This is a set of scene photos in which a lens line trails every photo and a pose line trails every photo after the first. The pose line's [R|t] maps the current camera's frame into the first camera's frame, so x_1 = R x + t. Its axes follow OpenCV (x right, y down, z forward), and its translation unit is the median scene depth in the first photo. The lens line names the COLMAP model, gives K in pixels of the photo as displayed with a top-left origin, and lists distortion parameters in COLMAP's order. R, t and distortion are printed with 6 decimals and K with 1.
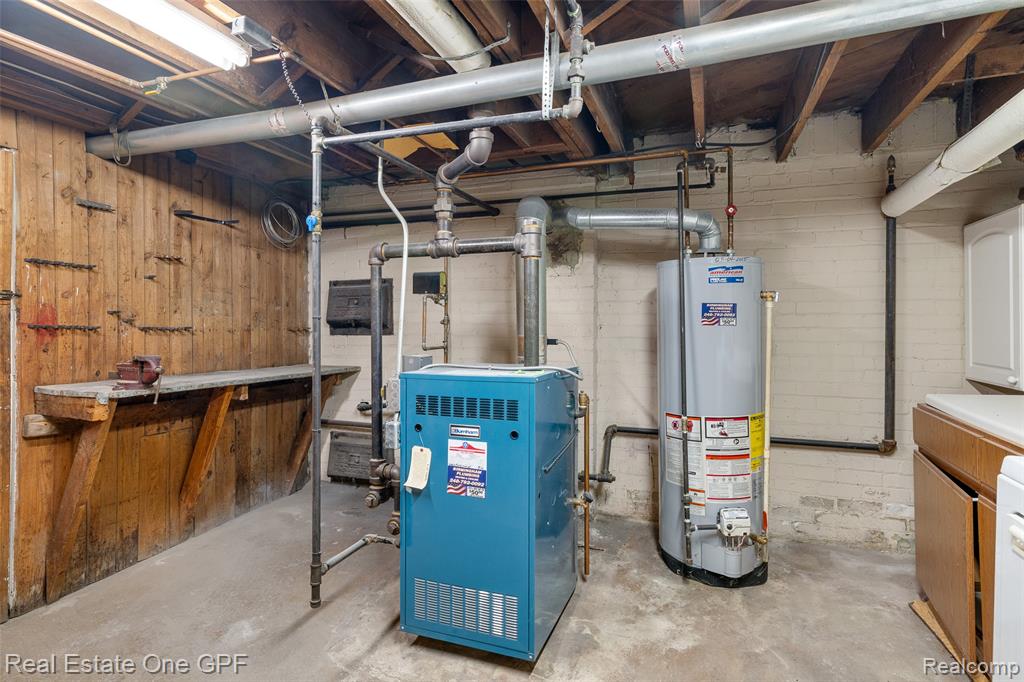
lens RADIAL K [[538.2, 0, 511.9], [0, 538.2, 331.2], [0, 0, 1]] dist [0.001035, 0.000979]
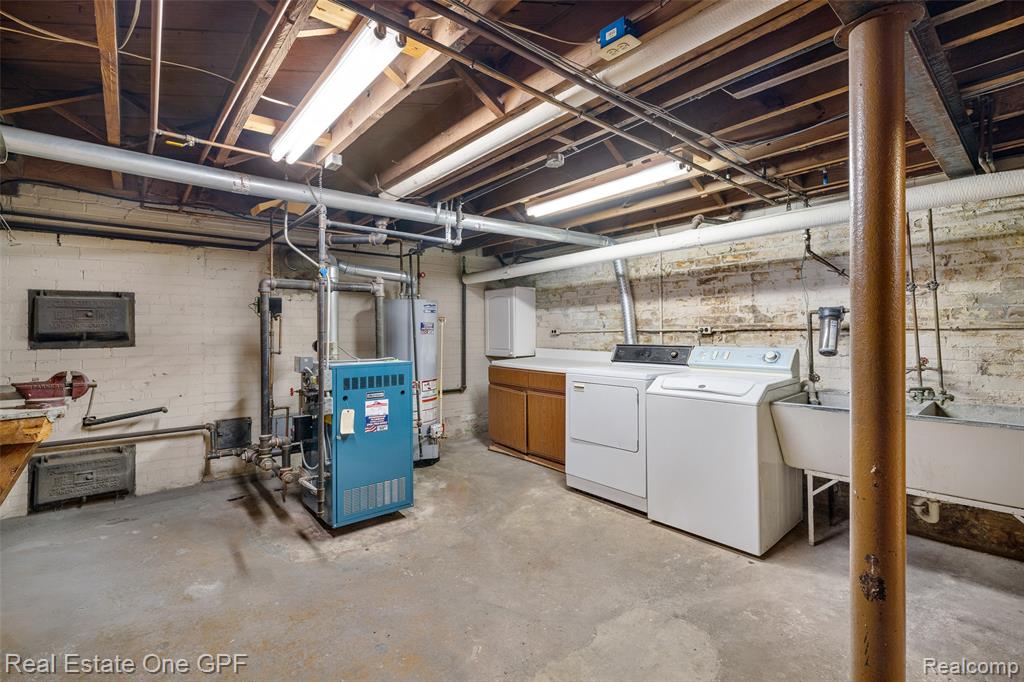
lens RADIAL K [[462.8, 0, 512.1], [0, 462.8, 334.6], [0, 0, 1]] dist [-0.001968, -0.000249]
pose [[0.493583, -0.011186, 0.869627, -1.098452], [0.018932, 0.999819, 0.002115, -0.007534], [-0.869493, 0.015420, 0.493705, -0.136505]]
